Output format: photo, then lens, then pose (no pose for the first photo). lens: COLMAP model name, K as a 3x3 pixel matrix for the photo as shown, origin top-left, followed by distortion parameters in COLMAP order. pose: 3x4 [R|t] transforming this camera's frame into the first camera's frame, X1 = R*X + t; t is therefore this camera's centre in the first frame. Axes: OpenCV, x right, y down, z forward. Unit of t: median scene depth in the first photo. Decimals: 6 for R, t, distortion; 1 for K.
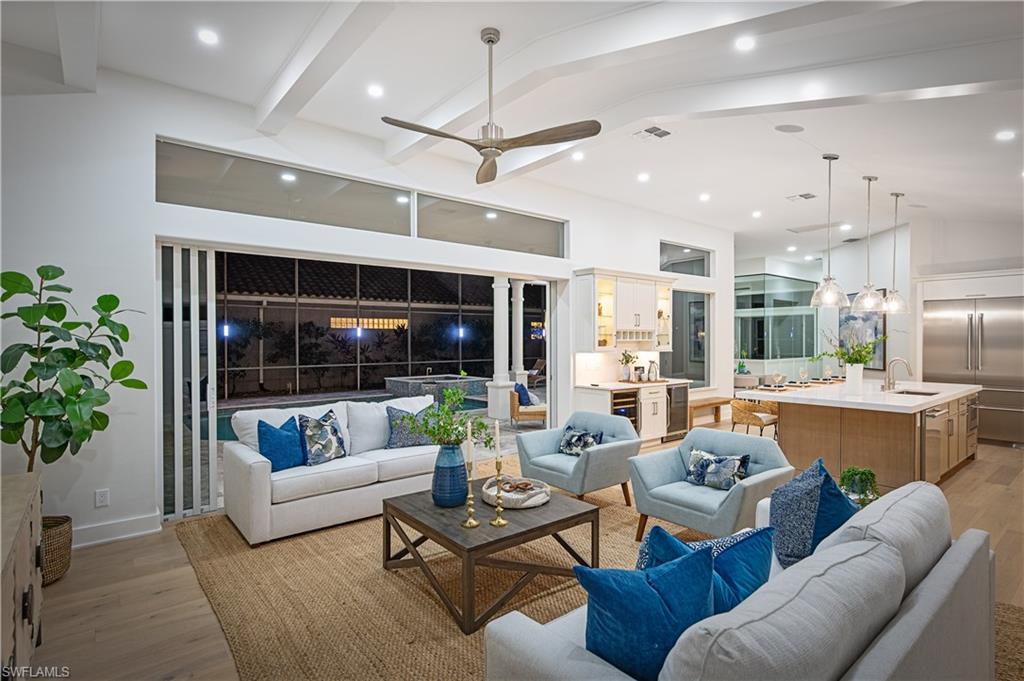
lens RADIAL K [[510.4, 0, 509.3], [0, 510.4, 340.8], [0, 0, 1]] dist [0.021476, 0.001390]
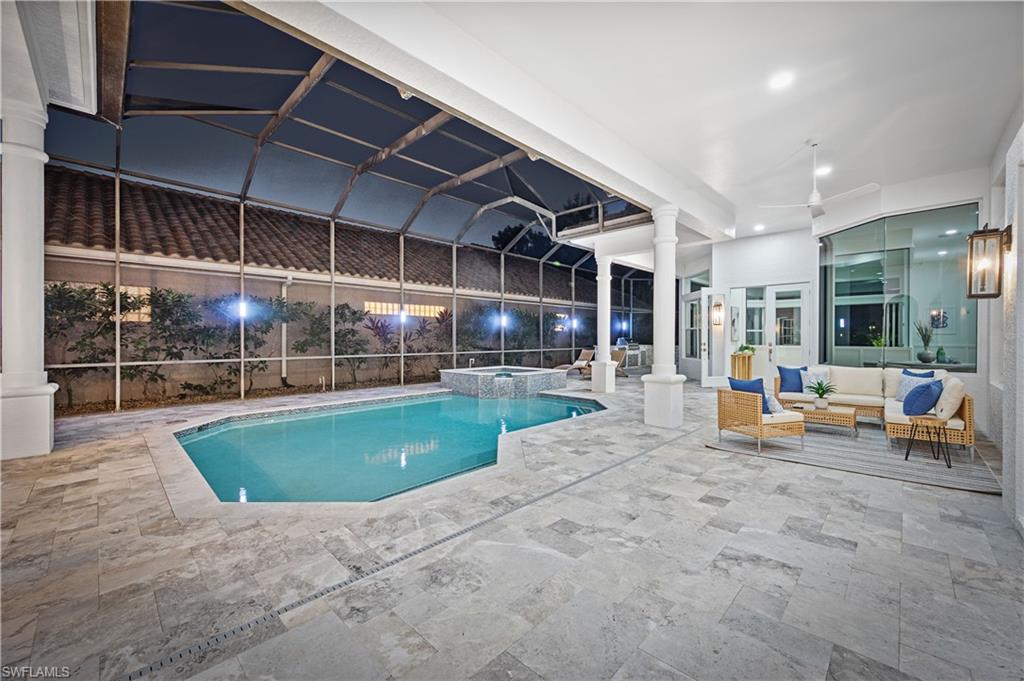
lens RADIAL K [[399.5, 0, 511.5], [0, 399.5, 339.8], [0, 0, 1]] dist [-0.002998, 0.000514]
pose [[0.992981, 0.002496, 0.118248, -0.195208], [-0.002521, 0.999997, 0.000060, 0.021211], [-0.118247, -0.000358, 0.992984, 0.317553]]
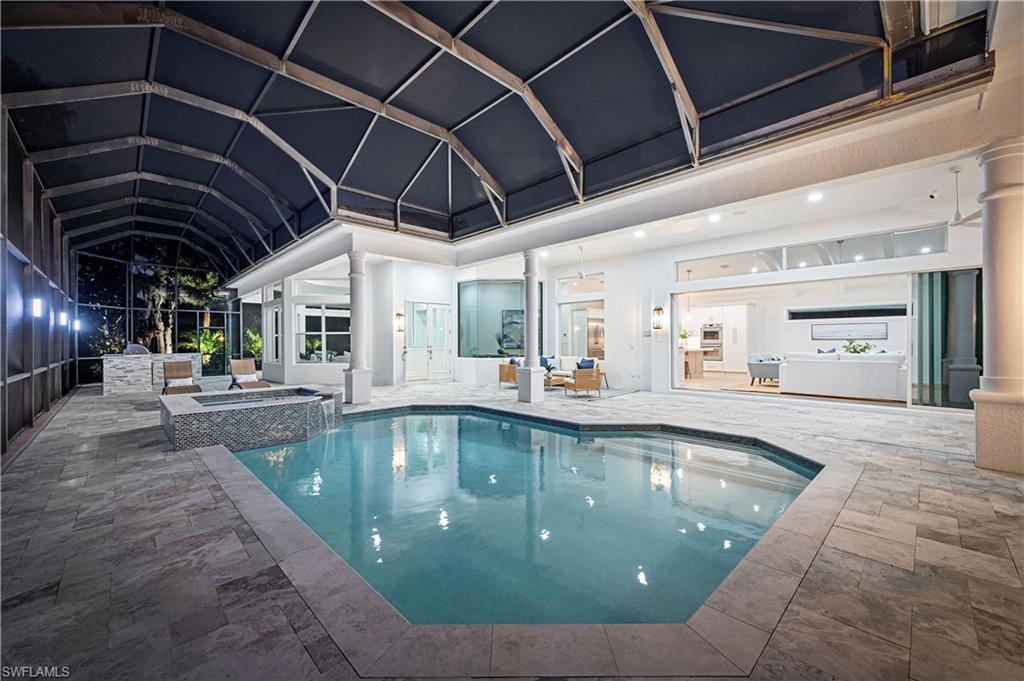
lens RADIAL K [[399.5, 0, 511.7], [0, 399.5, 342.1], [0, 0, 1]] dist [-0.002998, 0.000514]
pose [[-0.076451, 0.002779, 0.997069, -0.537891], [0.010293, 0.999945, -0.001997, 0.021278], [-0.997020, 0.010110, -0.076475, 0.730408]]
